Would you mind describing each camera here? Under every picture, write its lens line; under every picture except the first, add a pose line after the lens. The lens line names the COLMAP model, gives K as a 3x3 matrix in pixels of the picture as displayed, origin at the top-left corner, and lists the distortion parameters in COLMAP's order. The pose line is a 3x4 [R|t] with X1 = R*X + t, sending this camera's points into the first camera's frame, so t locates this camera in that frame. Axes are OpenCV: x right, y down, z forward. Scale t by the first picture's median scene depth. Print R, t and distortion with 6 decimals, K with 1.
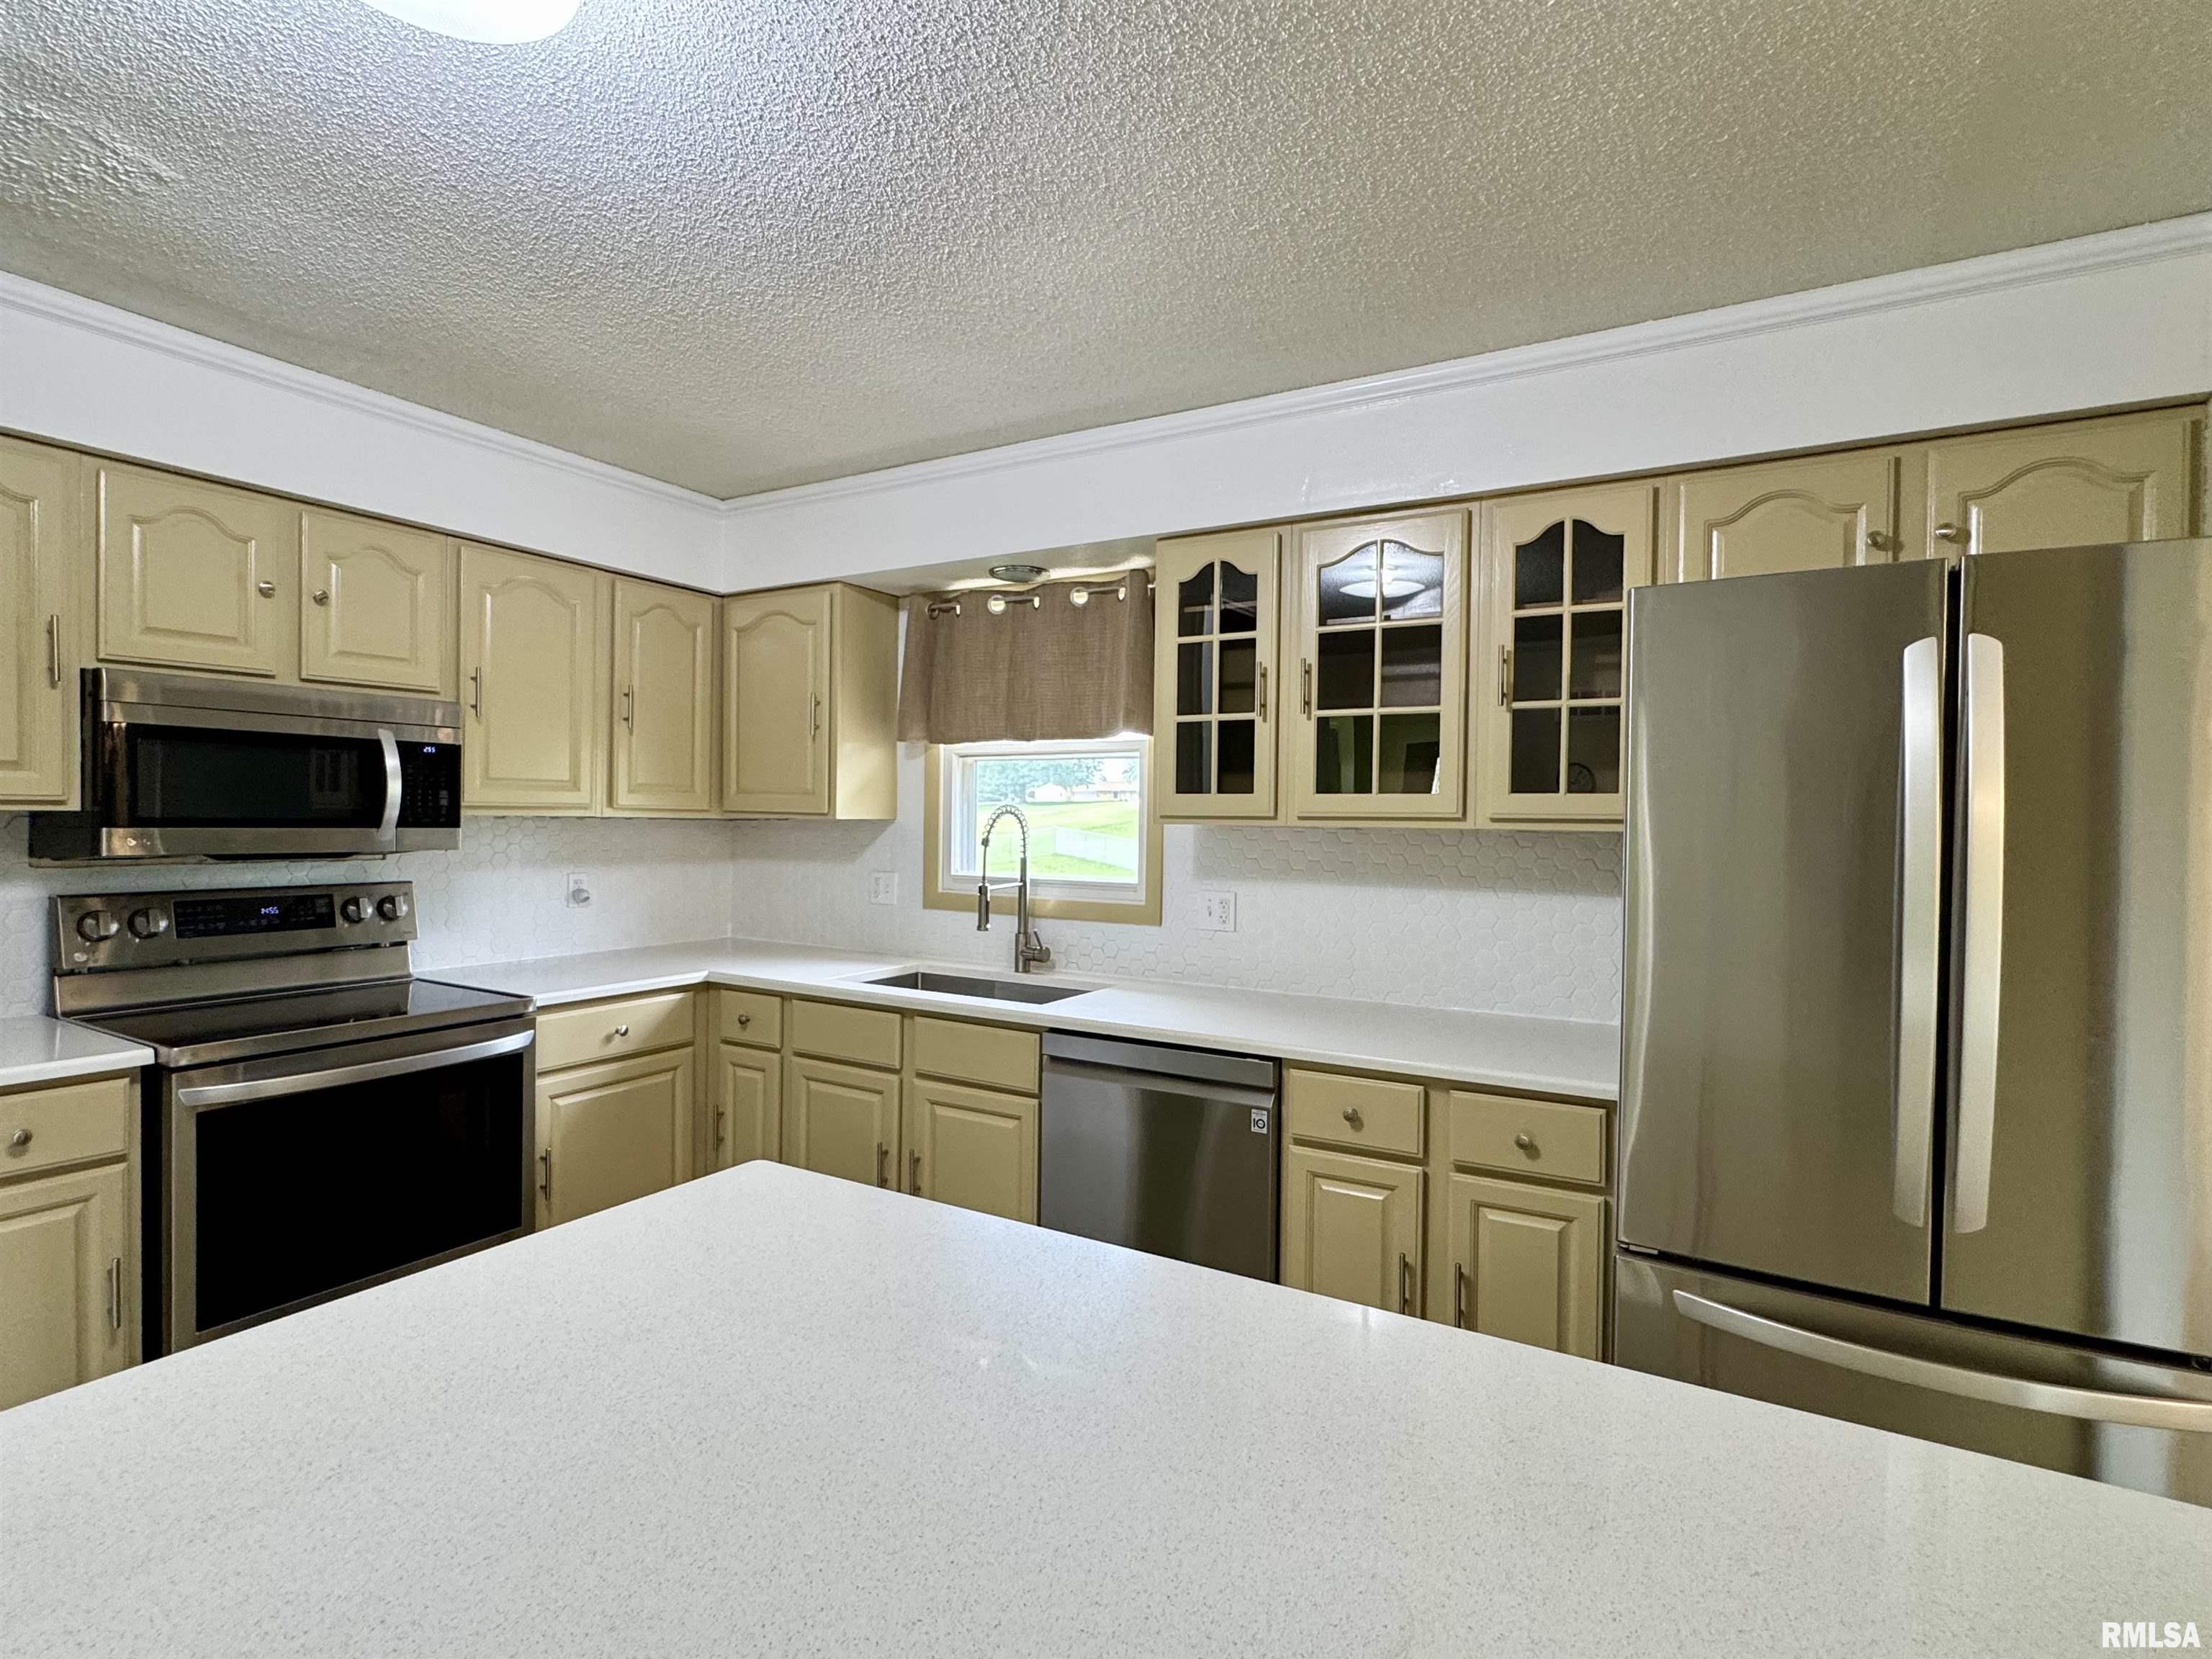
lens RADIAL K [[1094.8, 0, 1106.0], [0, 1094.8, 829.5], [0, 0, 1]] dist [-0.005064, -0.000509]
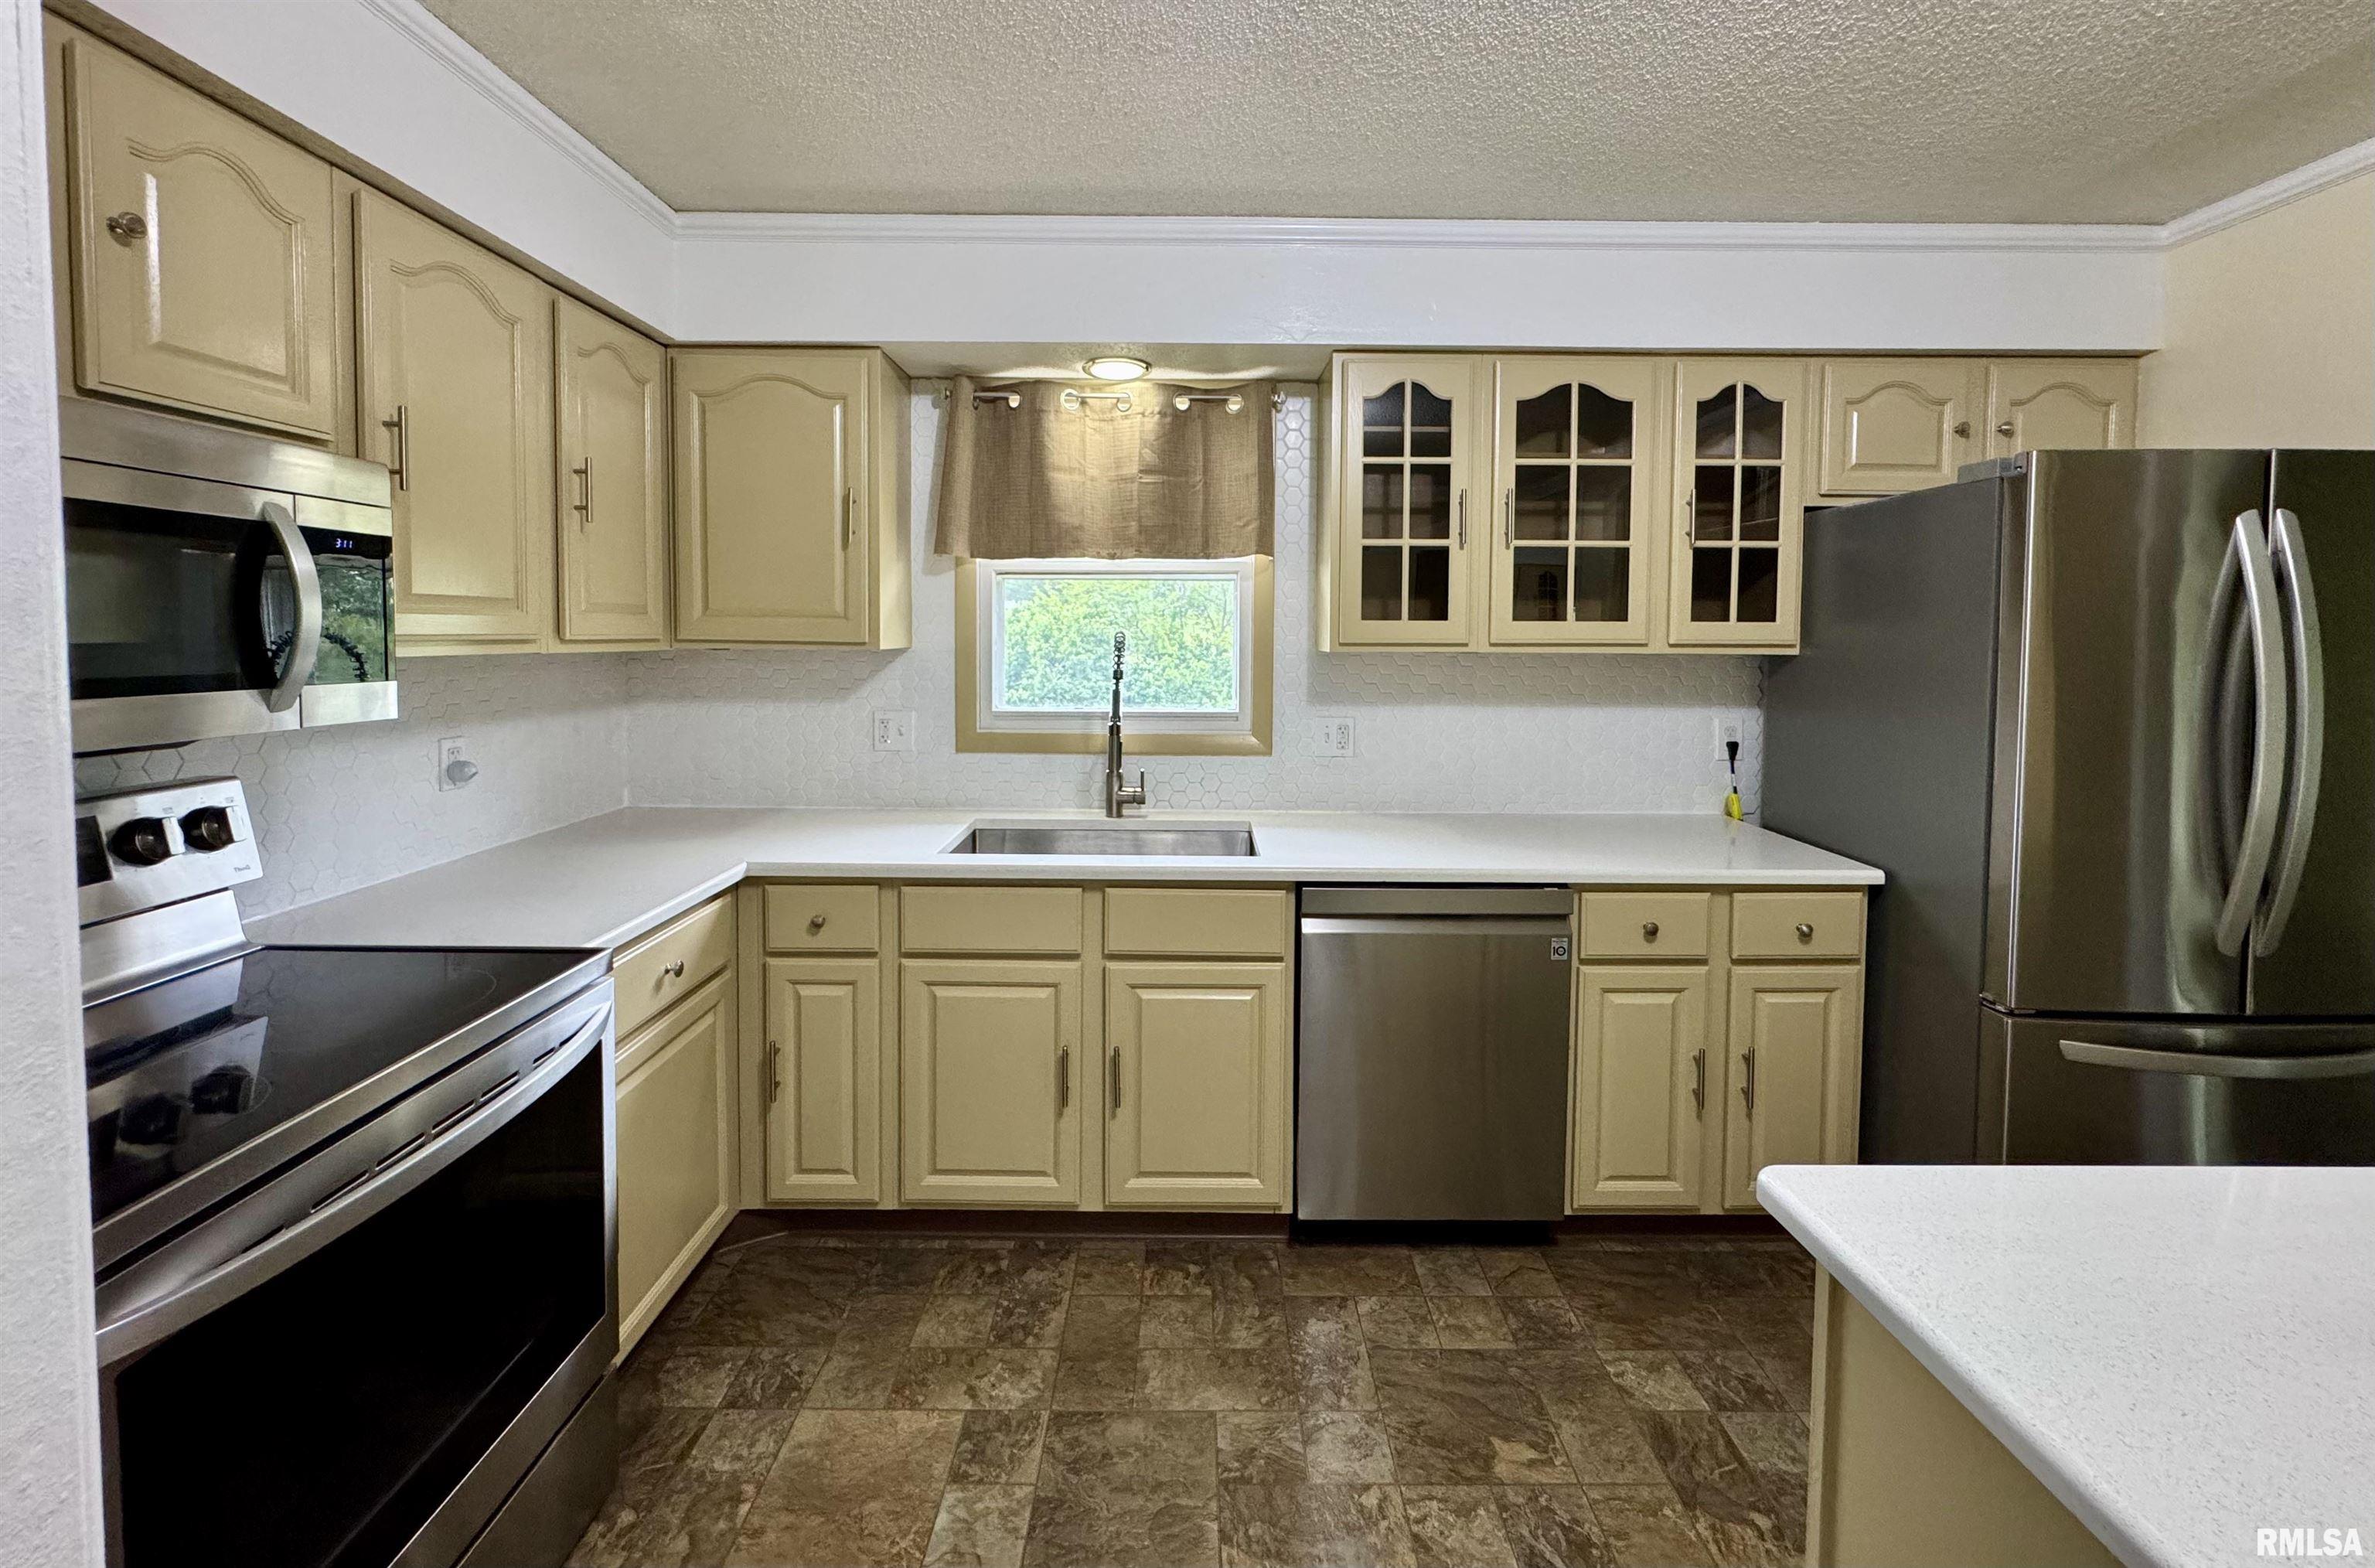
lens RADIAL K [[962.6, 0, 1192.1], [0, 962.6, 666.7], [0, 0, 1]] dist [-0.000251, 0.000205]
pose [[0.860369, -0.026722, 0.508971, -0.491861], [0.010883, 0.999360, 0.034071, -0.022091], [-0.509555, -0.023775, 0.860109, 0.343084]]
